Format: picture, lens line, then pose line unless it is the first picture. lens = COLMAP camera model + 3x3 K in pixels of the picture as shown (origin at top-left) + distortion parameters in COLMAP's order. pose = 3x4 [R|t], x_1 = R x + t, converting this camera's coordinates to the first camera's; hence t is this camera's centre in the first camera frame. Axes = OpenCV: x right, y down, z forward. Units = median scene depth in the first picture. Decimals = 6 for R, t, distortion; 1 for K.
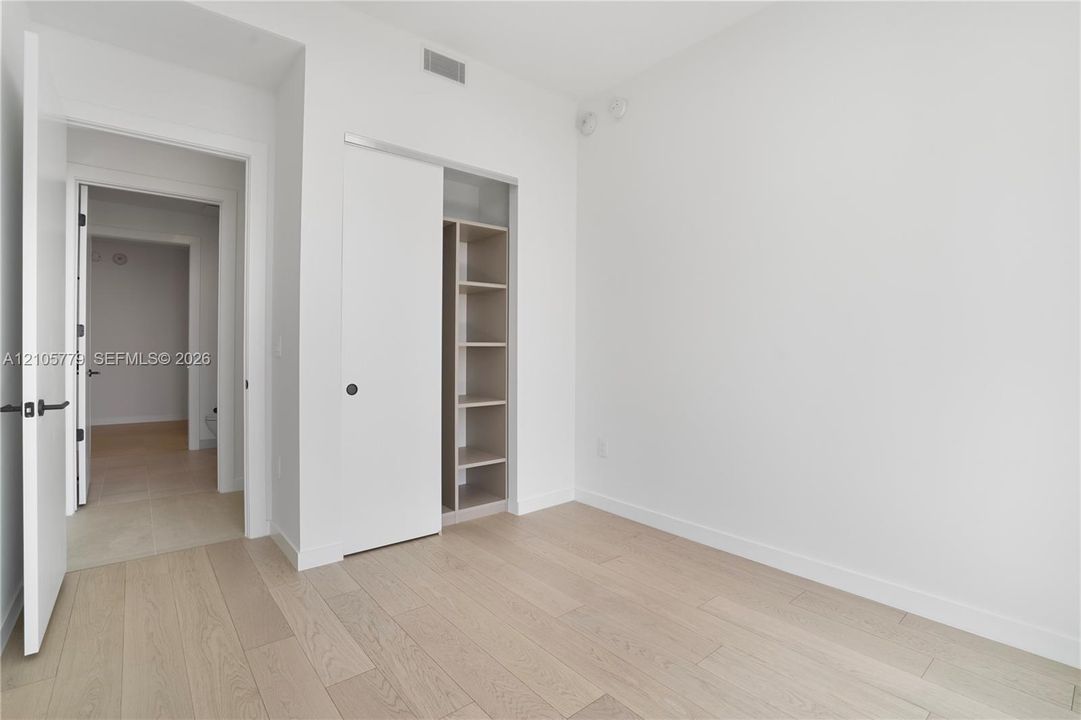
lens RADIAL K [[503.9, 0, 542.6], [0, 503.9, 359.0], [0, 0, 1]] dist [-0.055096, 0.015618]
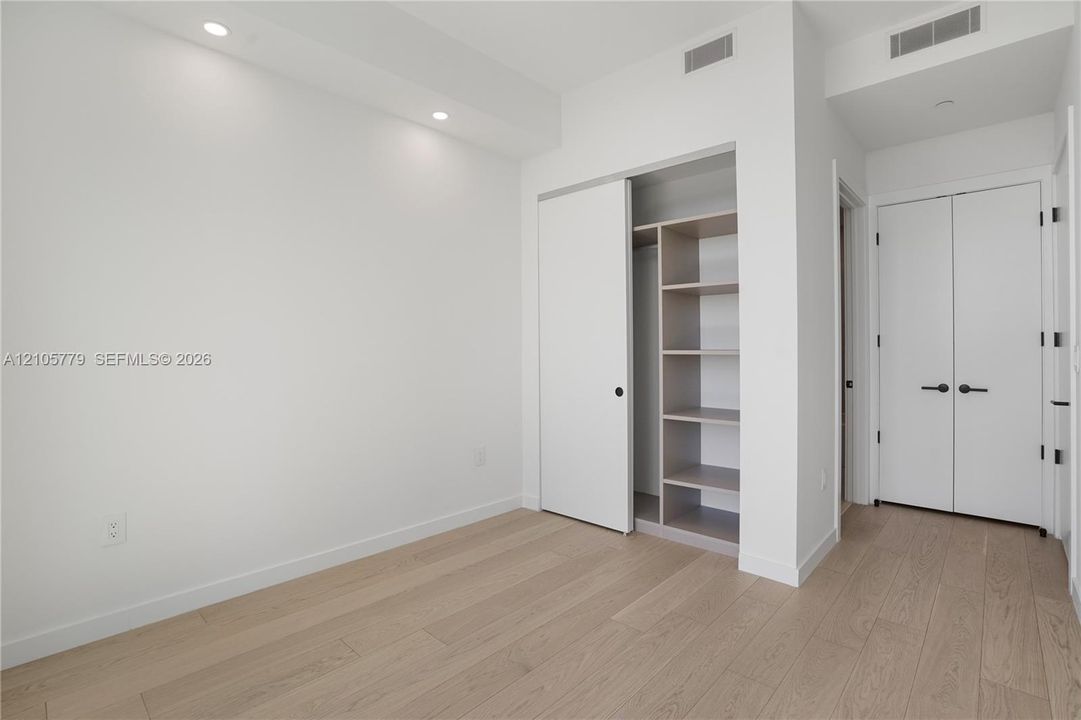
lens RADIAL K [[511.5, 0, 536.4], [0, 511.5, 360.6], [0, 0, 1]] dist [-0.053321, 0.017343]
pose [[0.142621, 0.015382, -0.989658, 0.757461], [-0.032419, 0.999415, 0.010862, -0.015872], [0.989246, 0.030535, 0.143036, 0.611801]]
